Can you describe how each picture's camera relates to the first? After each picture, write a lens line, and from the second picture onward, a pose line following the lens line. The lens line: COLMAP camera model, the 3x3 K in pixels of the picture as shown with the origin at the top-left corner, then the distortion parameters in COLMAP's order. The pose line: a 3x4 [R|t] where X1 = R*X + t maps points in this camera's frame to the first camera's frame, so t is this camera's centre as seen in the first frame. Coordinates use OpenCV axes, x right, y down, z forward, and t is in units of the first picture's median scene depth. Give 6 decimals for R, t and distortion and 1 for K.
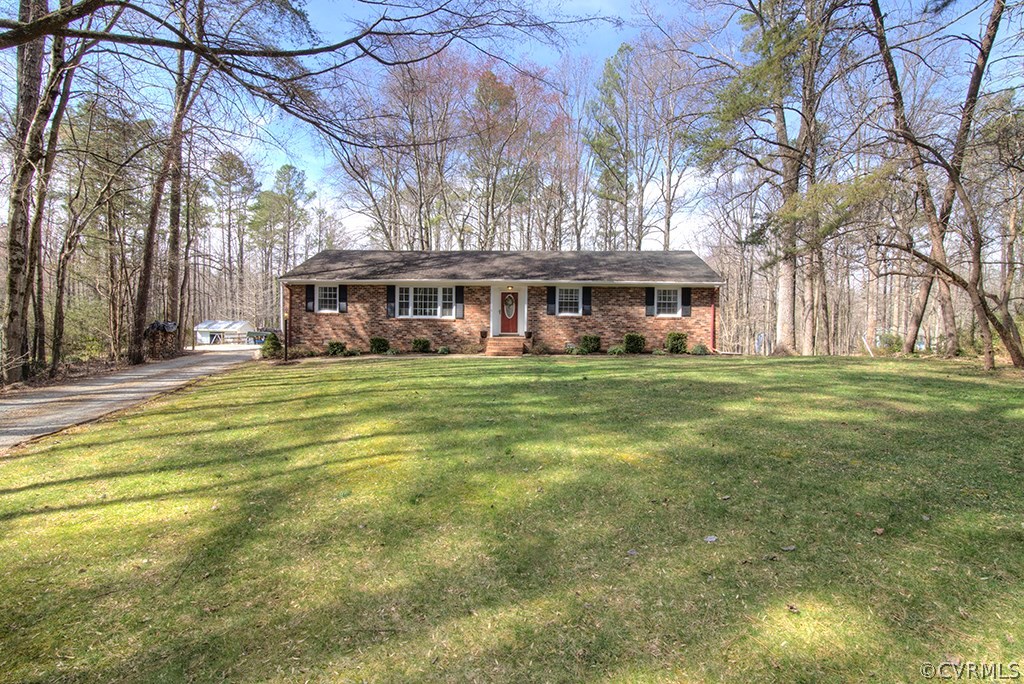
lens RADIAL K [[463.9, 0, 509.1], [0, 463.9, 336.9], [0, 0, 1]] dist [-0.018994, 0.001066]
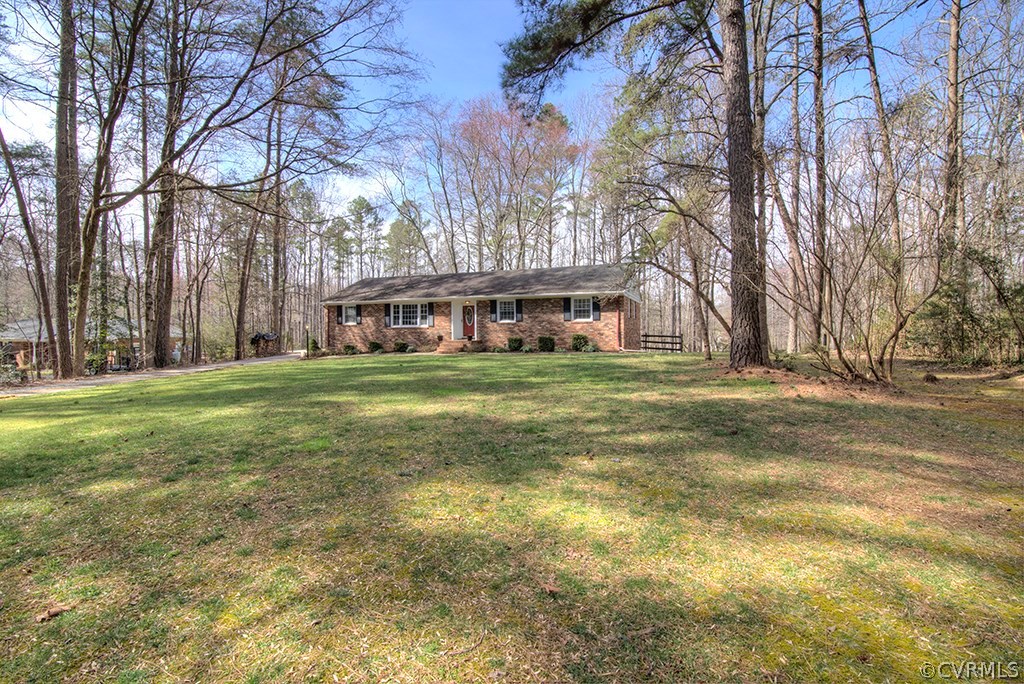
lens RADIAL K [[463.9, 0, 514.9], [0, 463.9, 342.6], [0, 0, 1]] dist [-0.018994, 0.001066]
pose [[0.954734, -0.012085, -0.297215, 0.520751], [0.010342, 0.999919, -0.007436, 0.019348], [0.297280, 0.004026, 0.954782, -0.207999]]
